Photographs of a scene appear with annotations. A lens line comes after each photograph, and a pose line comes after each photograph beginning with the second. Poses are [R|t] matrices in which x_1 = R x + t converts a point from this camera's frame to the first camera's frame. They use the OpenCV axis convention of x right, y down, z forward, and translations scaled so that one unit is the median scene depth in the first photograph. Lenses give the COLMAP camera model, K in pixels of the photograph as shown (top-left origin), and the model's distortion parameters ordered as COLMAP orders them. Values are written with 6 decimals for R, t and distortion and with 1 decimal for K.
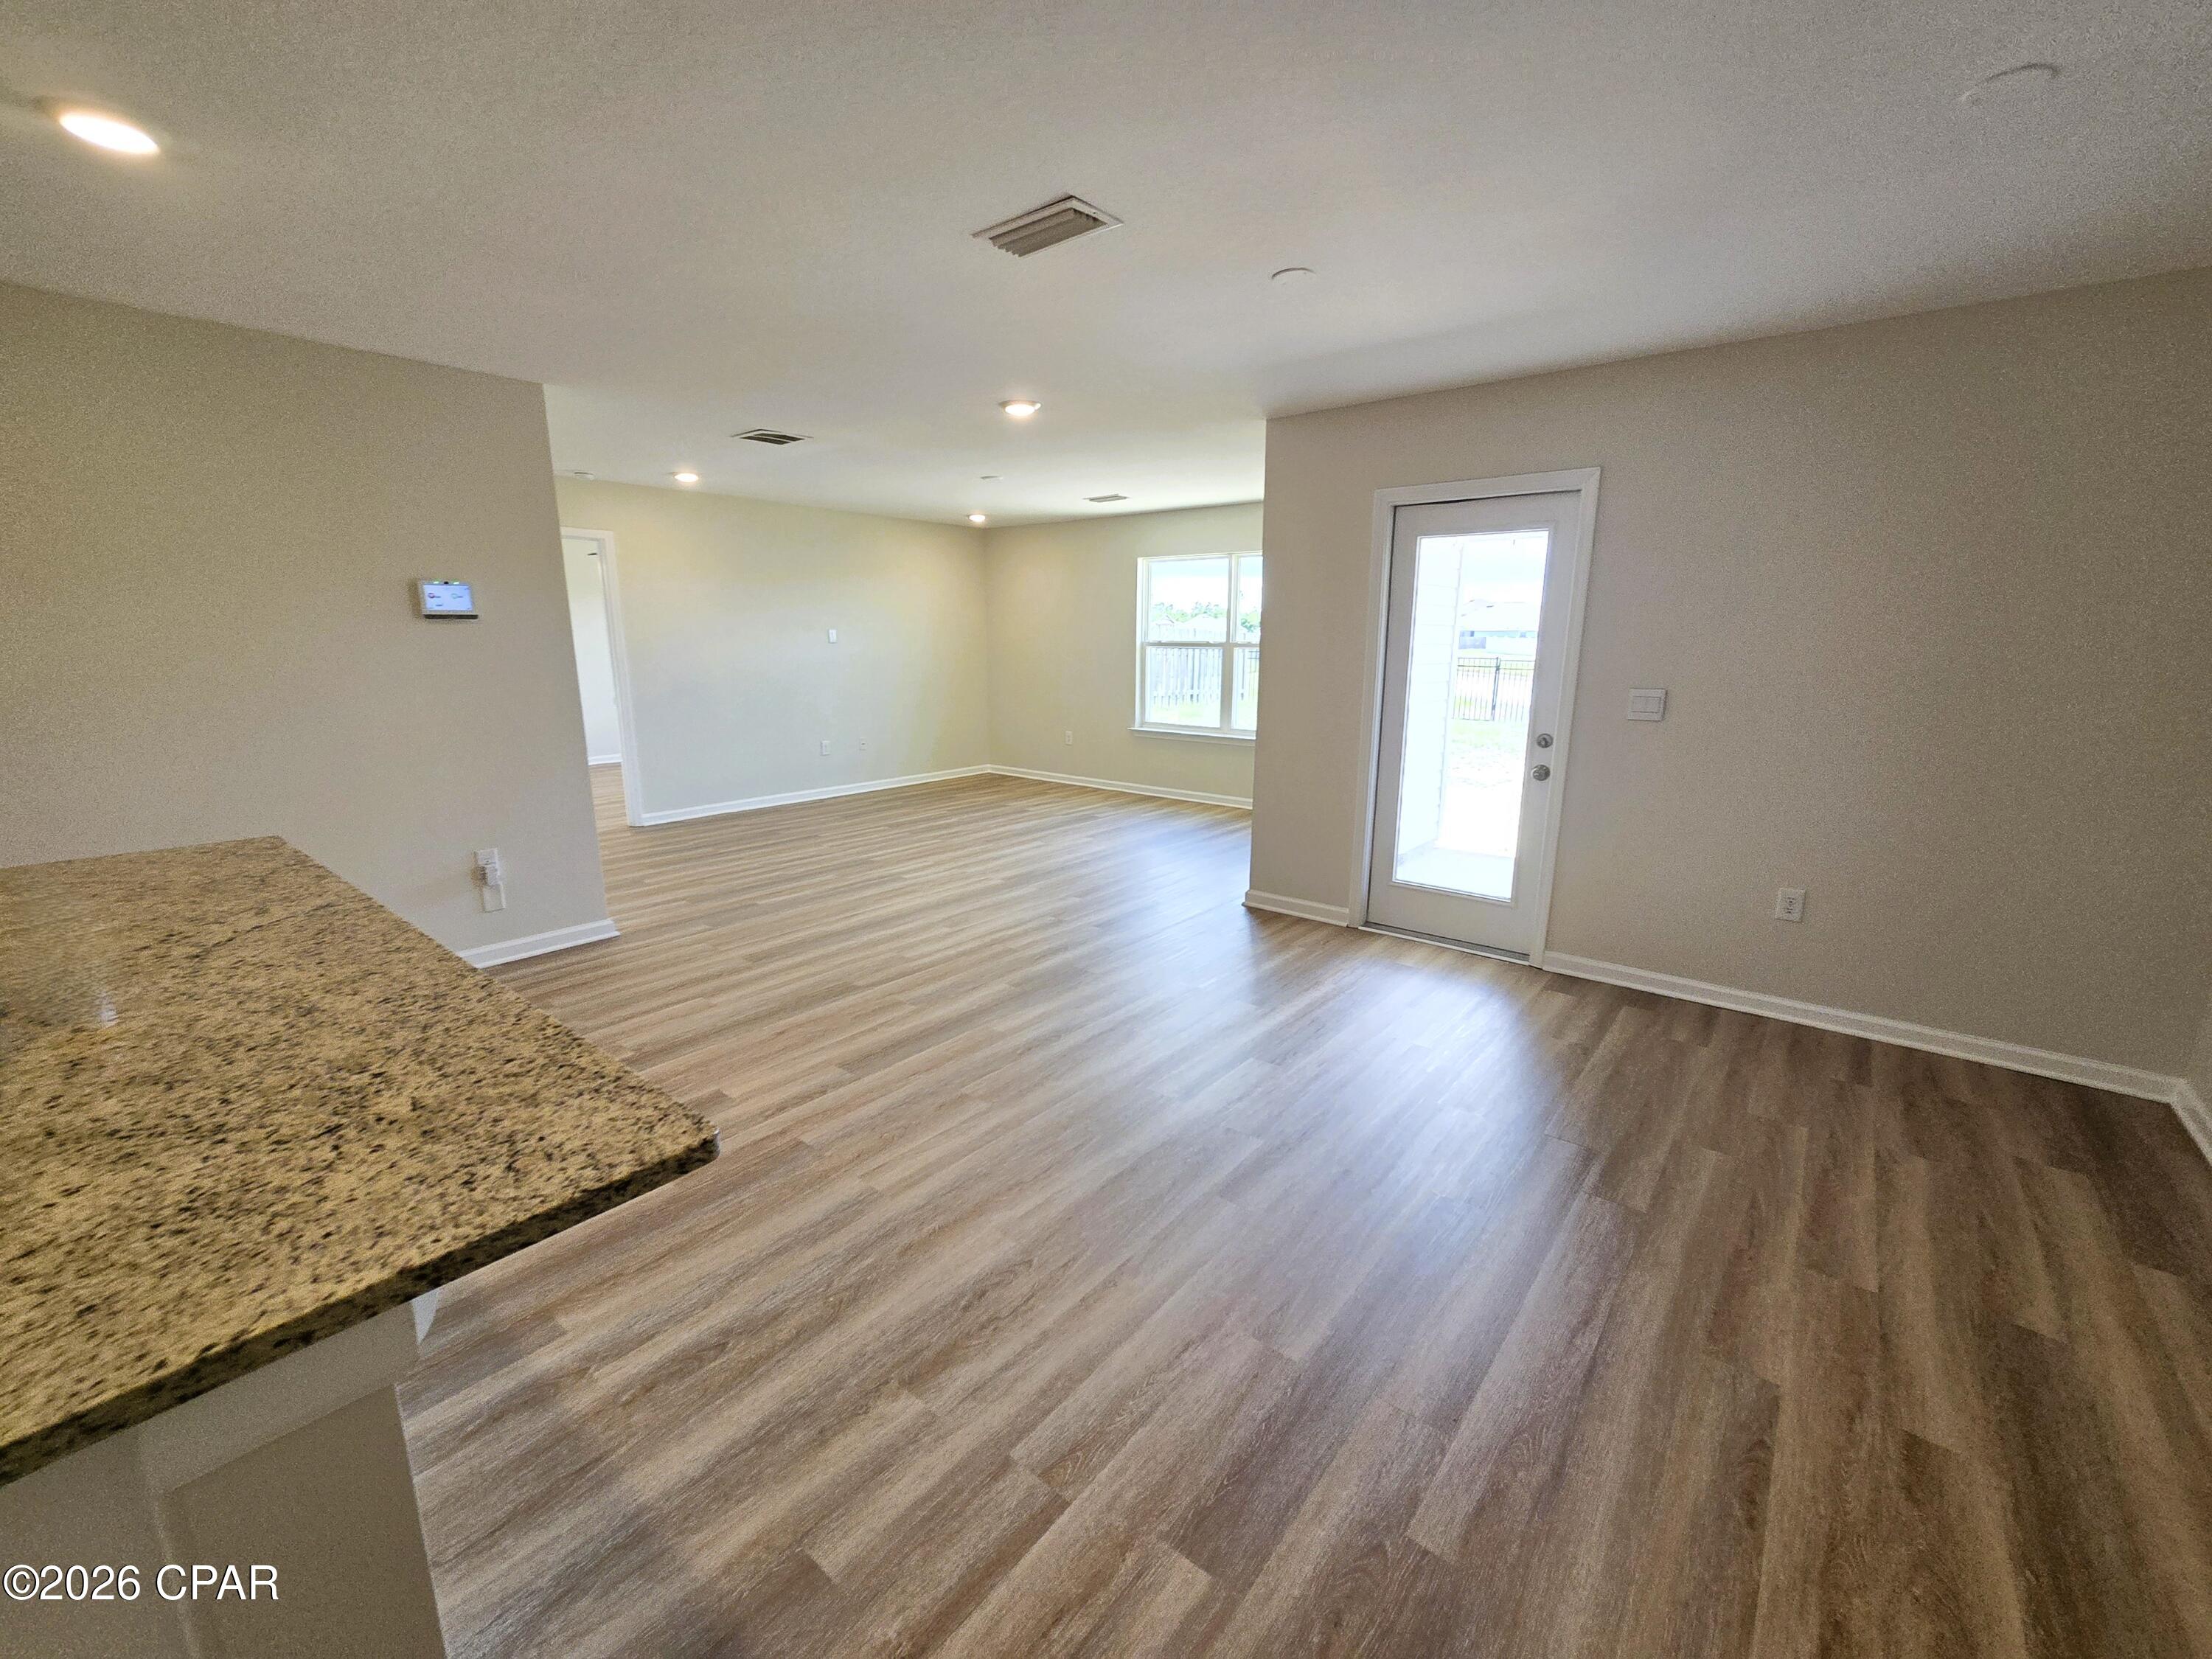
lens RADIAL K [[906.7, 0, 1094.2], [0, 906.7, 833.7], [0, 0, 1]] dist [-0.003530, 0.000208]
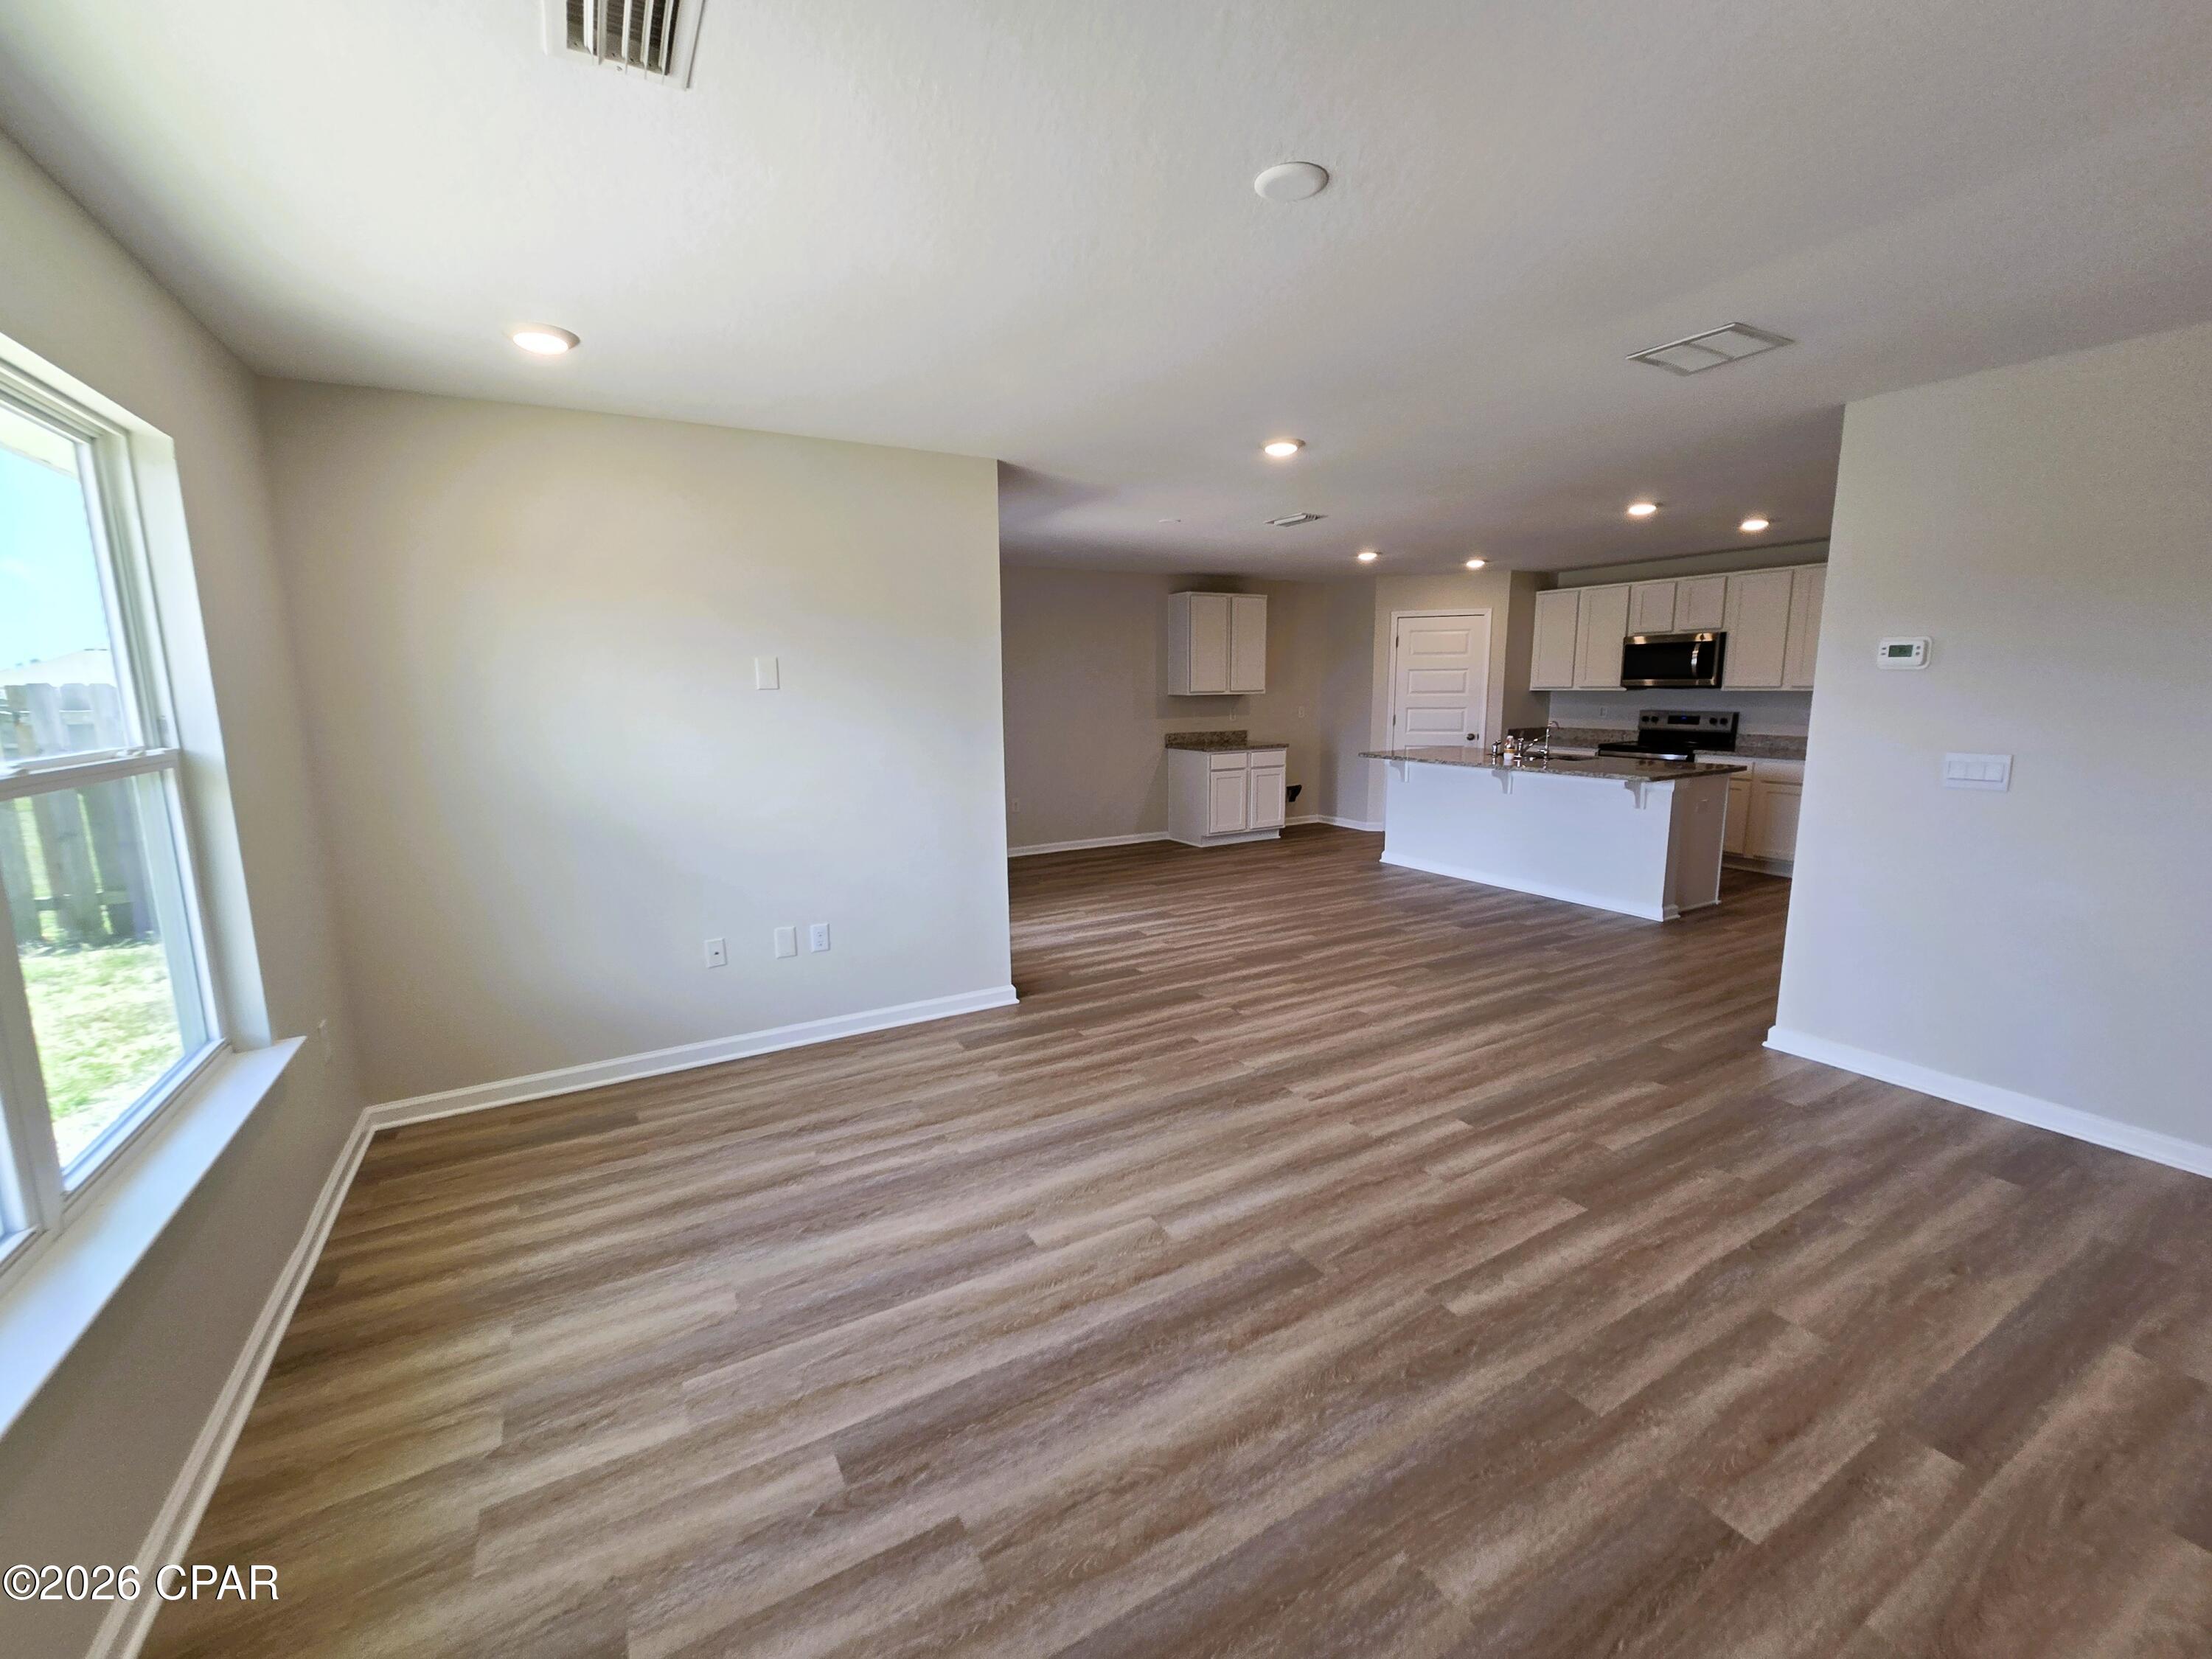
lens RADIAL K [[906.7, 0, 1094.2], [0, 906.7, 833.7], [0, 0, 1]] dist [-0.003530, 0.000208]
pose [[-0.935703, -0.059765, 0.347690, -0.209339], [0.075605, 0.928678, 0.363100, -0.400224], [-0.344593, 0.366041, -0.864448, 1.756426]]
